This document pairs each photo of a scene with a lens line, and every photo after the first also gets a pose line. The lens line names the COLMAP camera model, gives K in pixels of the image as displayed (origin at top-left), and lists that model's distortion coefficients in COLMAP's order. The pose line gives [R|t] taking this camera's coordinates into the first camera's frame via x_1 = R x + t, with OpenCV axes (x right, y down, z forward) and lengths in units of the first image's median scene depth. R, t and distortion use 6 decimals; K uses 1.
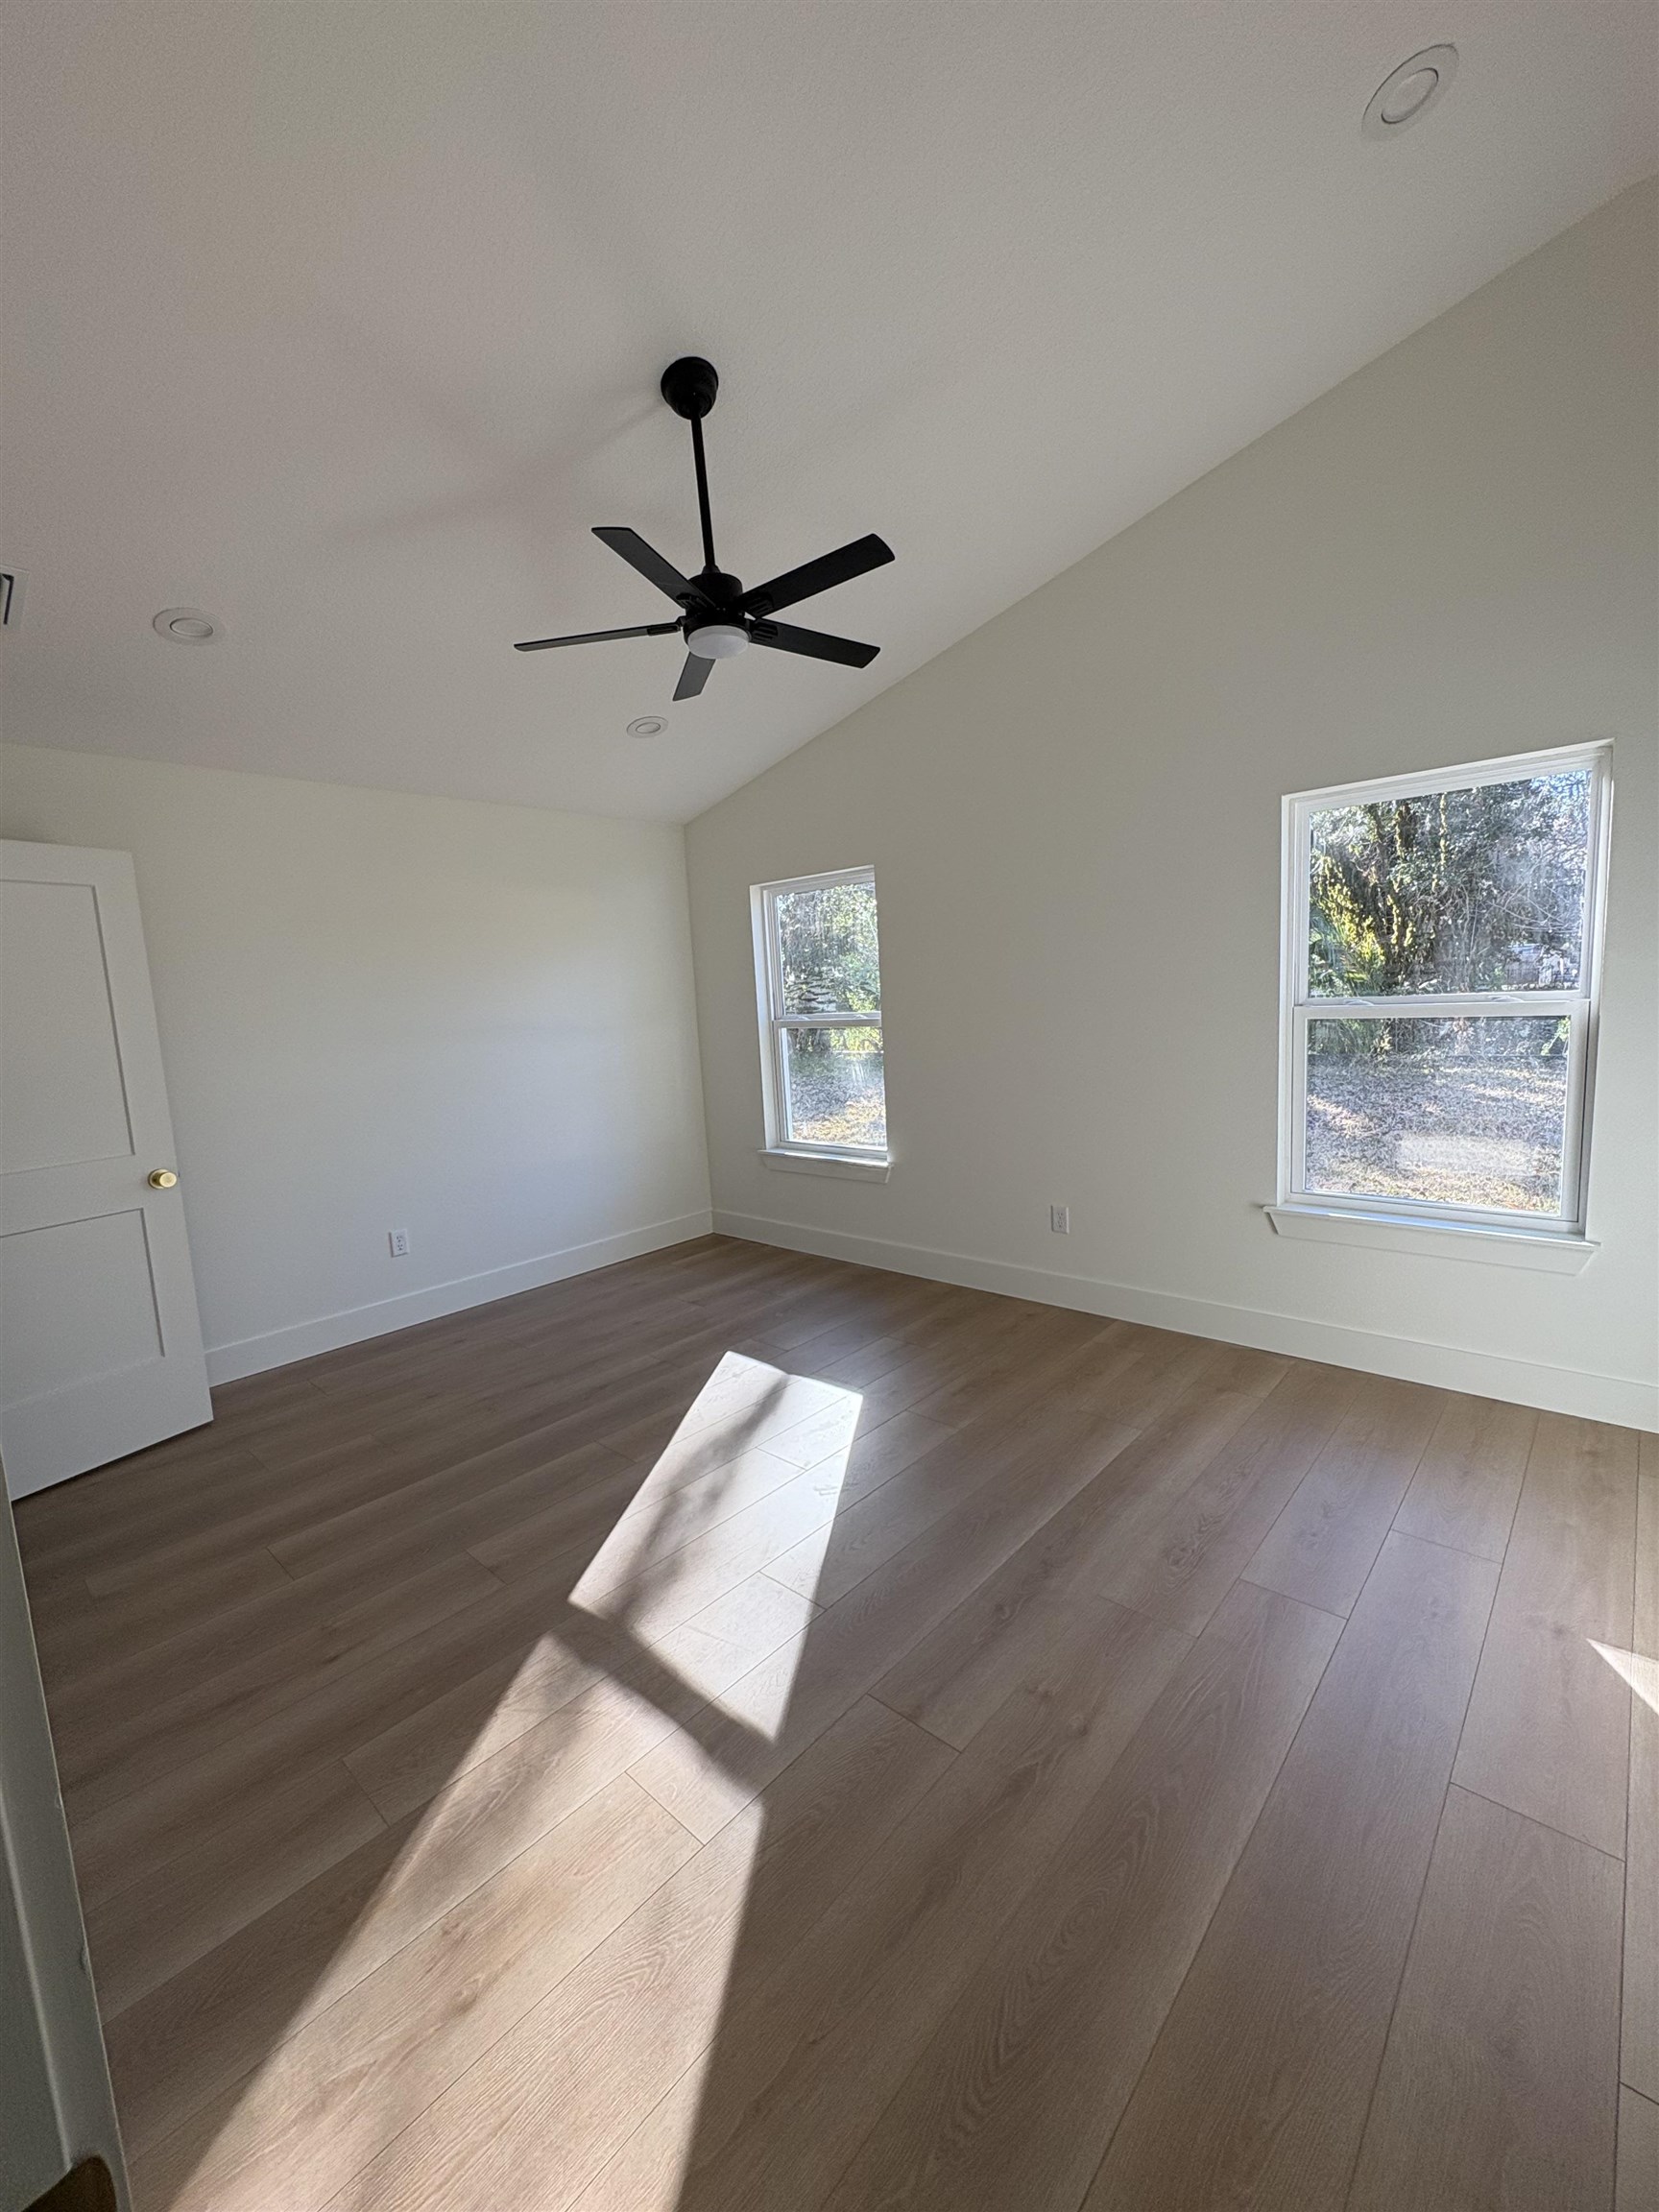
lens RADIAL K [[873.9, 0, 822.8], [0, 873.9, 1104.8], [0, 0, 1]] dist [0.004097, -0.000187]
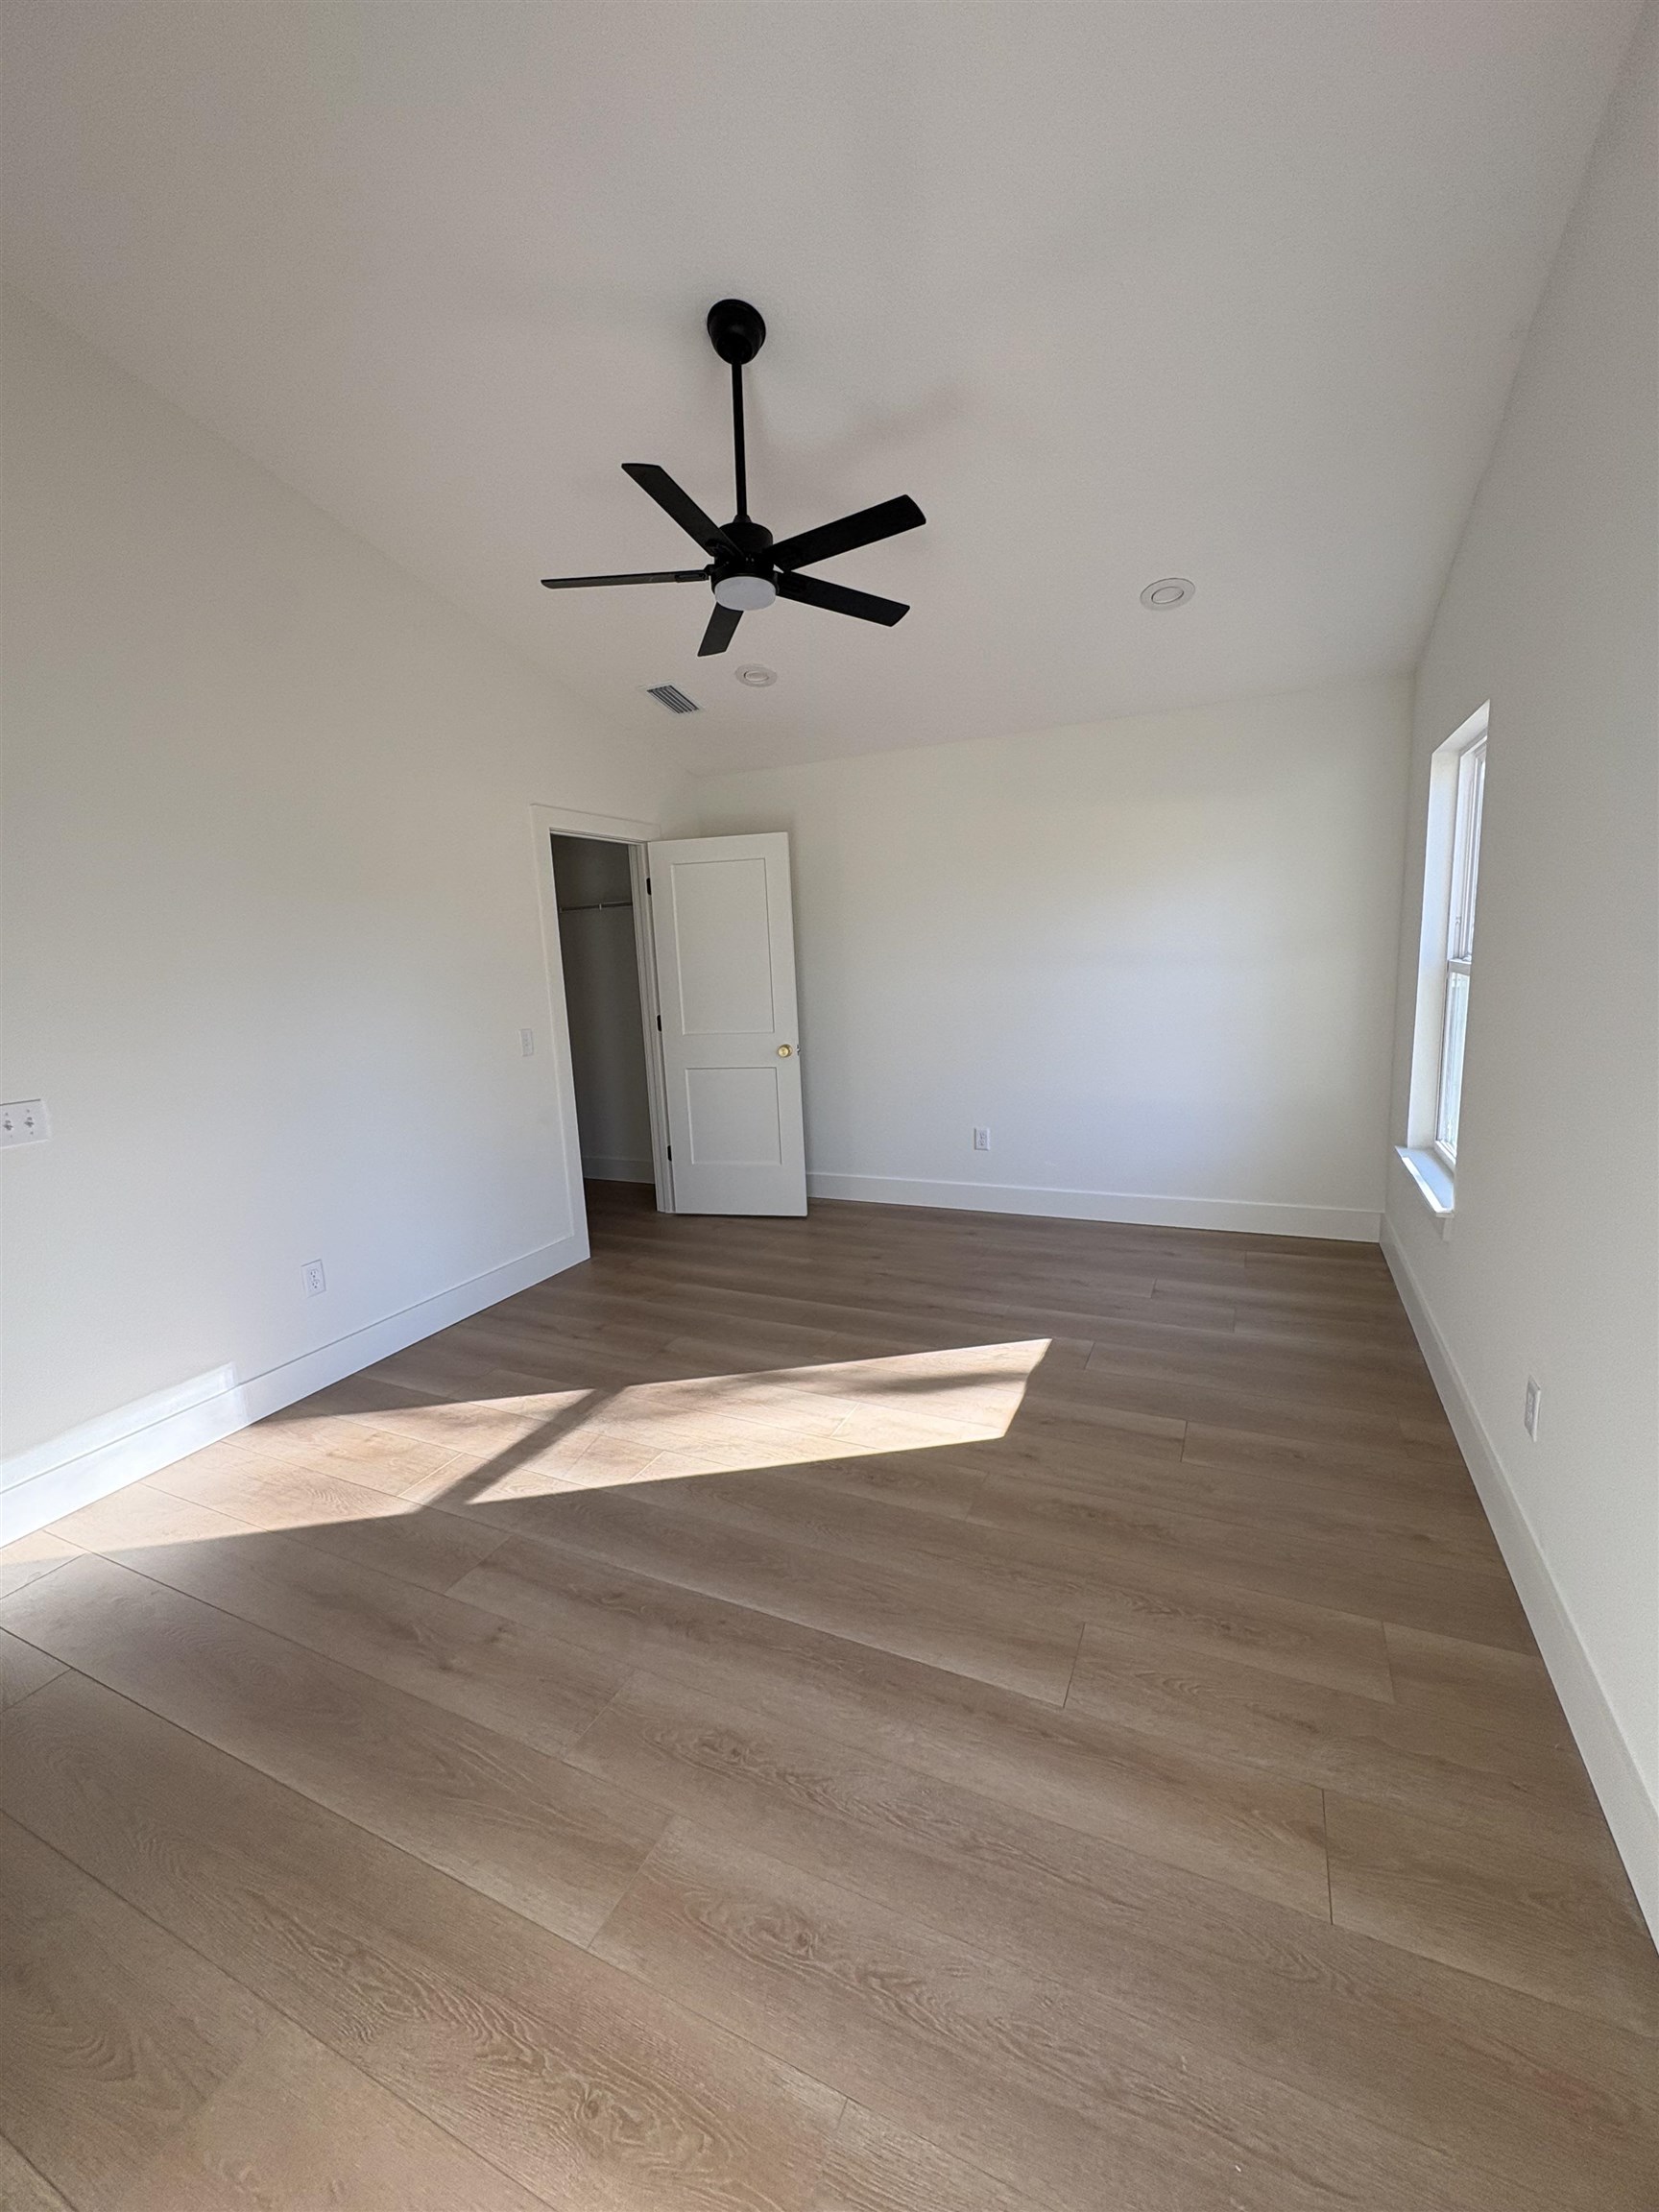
lens RADIAL K [[873.9, 0, 822.8], [0, 873.9, 1104.8], [0, 0, 1]] dist [0.004097, -0.000187]
pose [[0.315805, 0.202575, -0.926947, 0.727597], [-0.090363, 0.978924, 0.183148, -0.112399], [0.944511, 0.025923, 0.327454, 0.596688]]
